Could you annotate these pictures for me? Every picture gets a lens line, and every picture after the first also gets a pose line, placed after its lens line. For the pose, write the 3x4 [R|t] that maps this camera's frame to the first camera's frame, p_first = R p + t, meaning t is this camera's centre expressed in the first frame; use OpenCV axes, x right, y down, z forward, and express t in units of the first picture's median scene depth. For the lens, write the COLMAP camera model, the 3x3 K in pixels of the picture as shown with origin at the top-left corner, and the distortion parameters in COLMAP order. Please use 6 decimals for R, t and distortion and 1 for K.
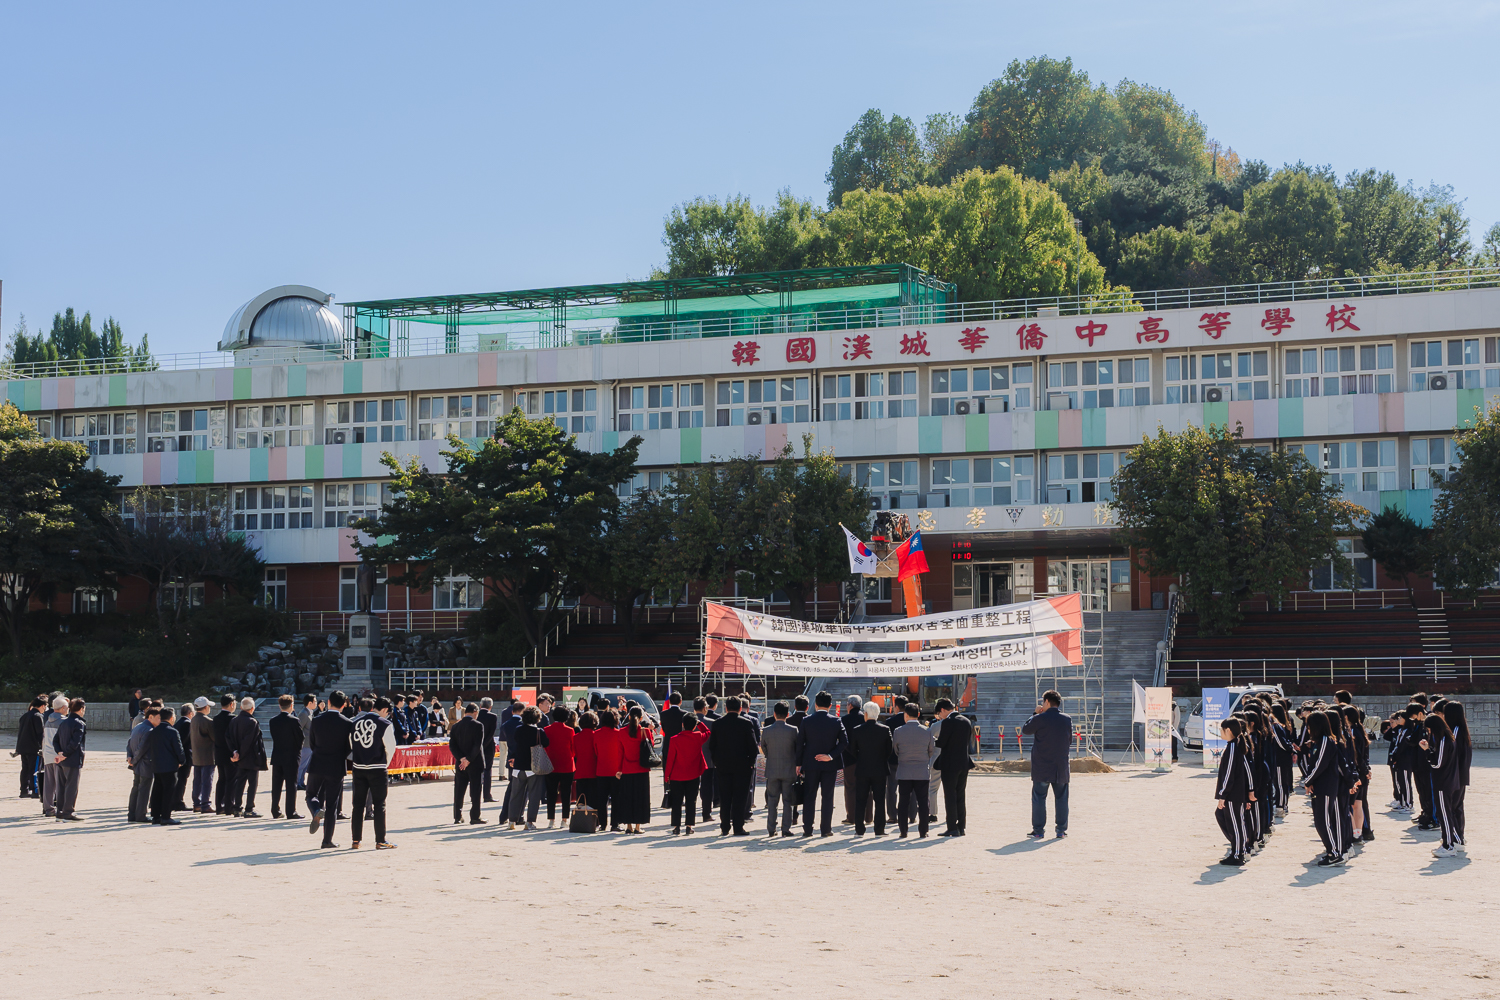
lens RADIAL K [[1625.9, 0, 751.8], [0, 1625.9, 485.8], [0, 0, 1]] dist [-0.027798, 0.000000]
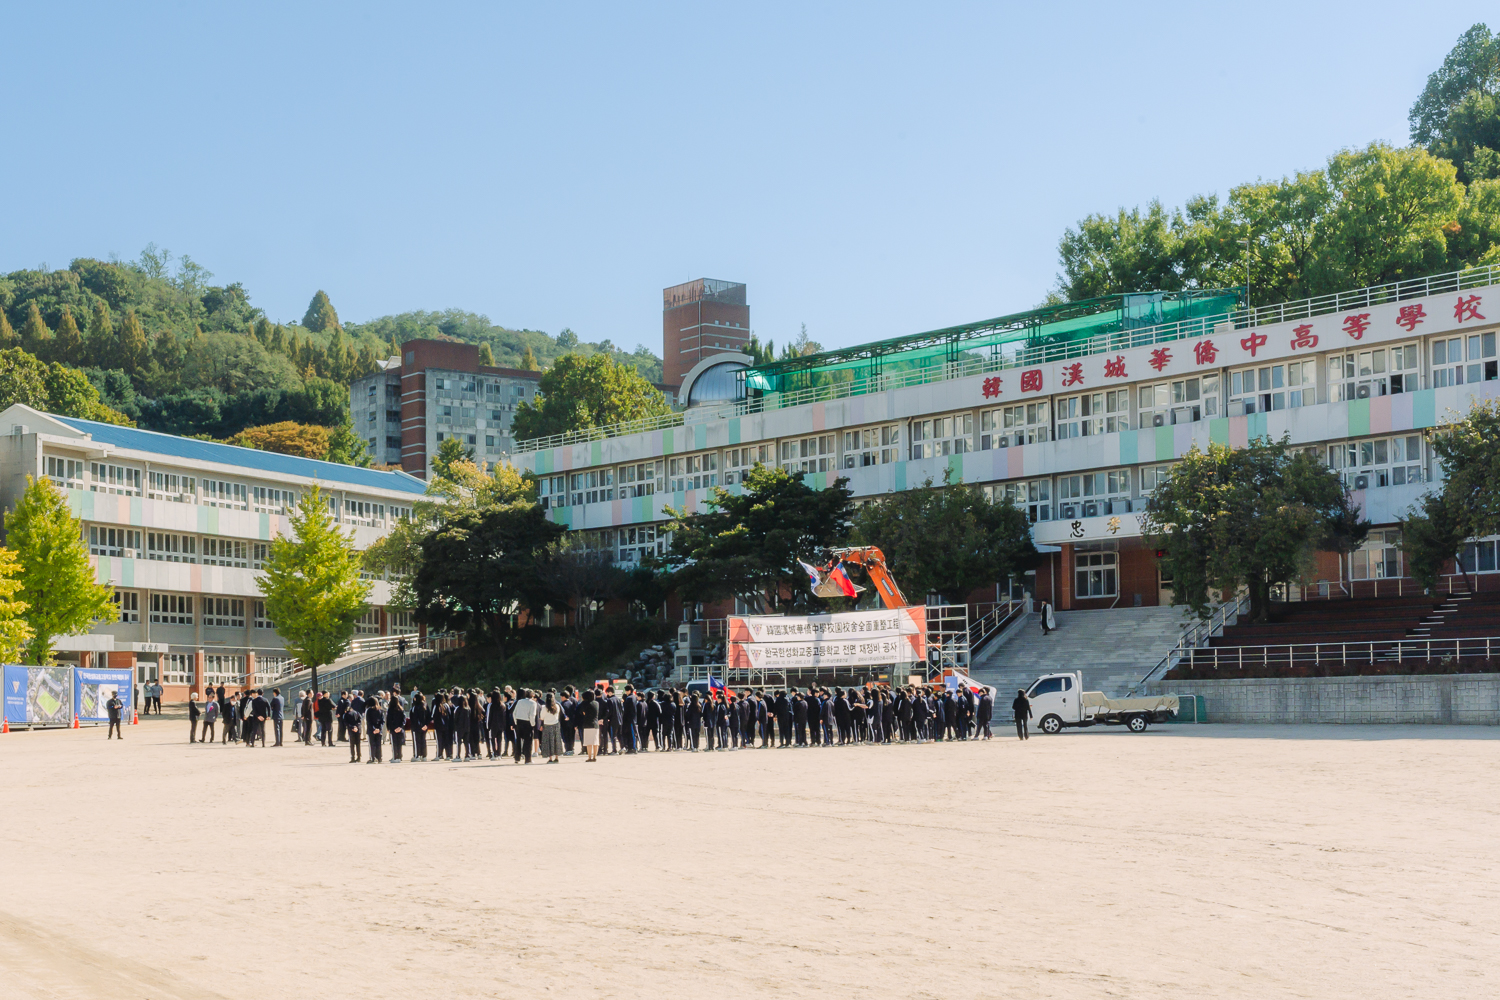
lens RADIAL K [[1629.8, 0, 756.3], [0, 1629.8, 496.4], [0, 0, 1]] dist [-0.006897, 0.000000]
pose [[0.882727, -0.066598, -0.465142, 0.408103], [0.074315, 0.997233, -0.001749, -0.015040], [0.463972, -0.033023, 0.885234, -0.121216]]
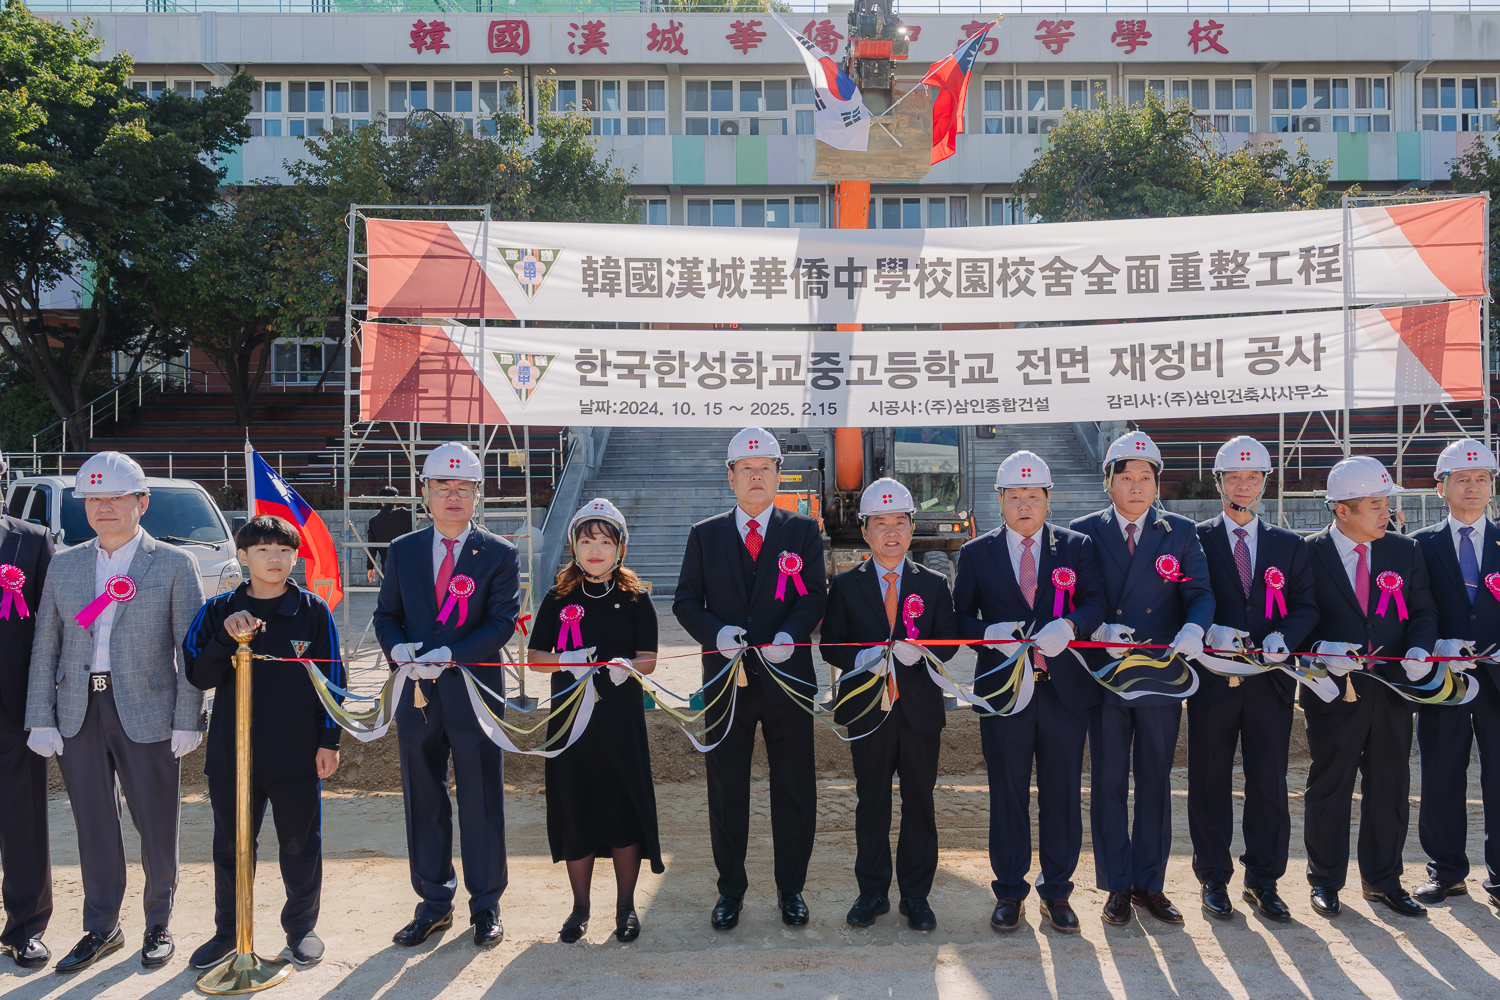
lens RADIAL K [[1073.0, 0, 794.5], [0, 1073.0, 536.5], [0, 0, 1]] dist [-0.011576, -0.005979]
pose [[0.944199, -0.017567, 0.328908, -0.011340], [-0.034017, 0.988036, 0.150423, 0.065938], [-0.327615, -0.153218, 0.932305, 0.493107]]
